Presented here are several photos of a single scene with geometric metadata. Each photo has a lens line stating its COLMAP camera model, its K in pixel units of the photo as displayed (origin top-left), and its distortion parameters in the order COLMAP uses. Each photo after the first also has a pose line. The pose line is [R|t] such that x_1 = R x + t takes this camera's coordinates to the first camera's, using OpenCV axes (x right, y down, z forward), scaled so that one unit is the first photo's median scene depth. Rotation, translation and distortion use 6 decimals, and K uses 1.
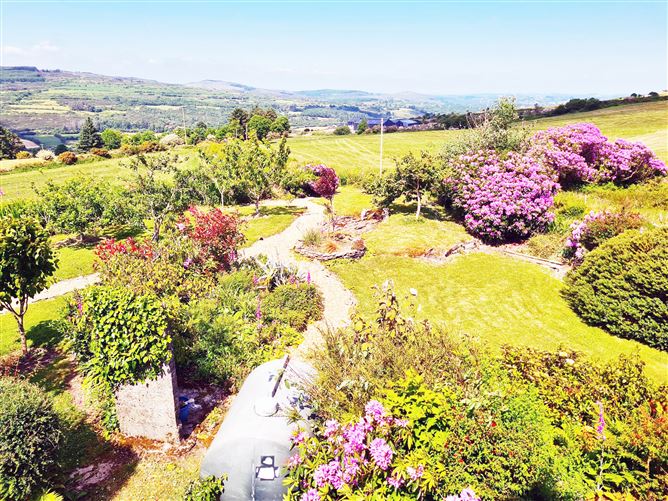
lens RADIAL K [[508.8, 0, 336.9], [0, 508.8, 246.1], [0, 0, 1]] dist [0.063522, -0.041686]
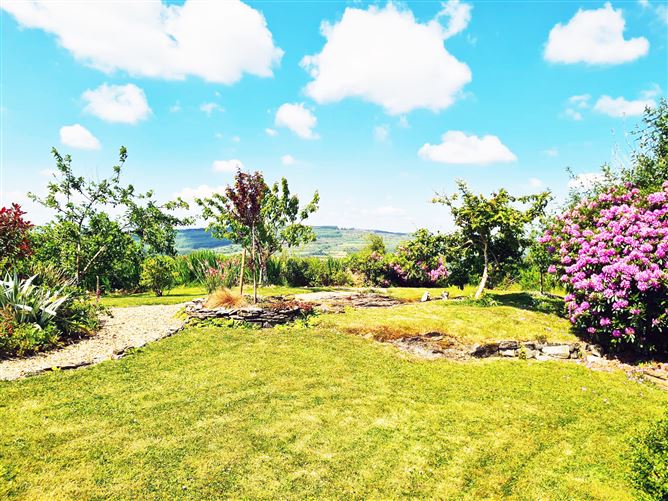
lens RADIAL K [[508.8, 0, 352.9], [0, 508.8, 242.8], [0, 0, 1]] dist [0.063522, -0.041686]
pose [[0.878362, -0.004011, -0.477979, 0.322254], [-0.140278, 0.953771, -0.265787, 0.059487], [0.456948, 0.300507, 0.837194, 0.460890]]
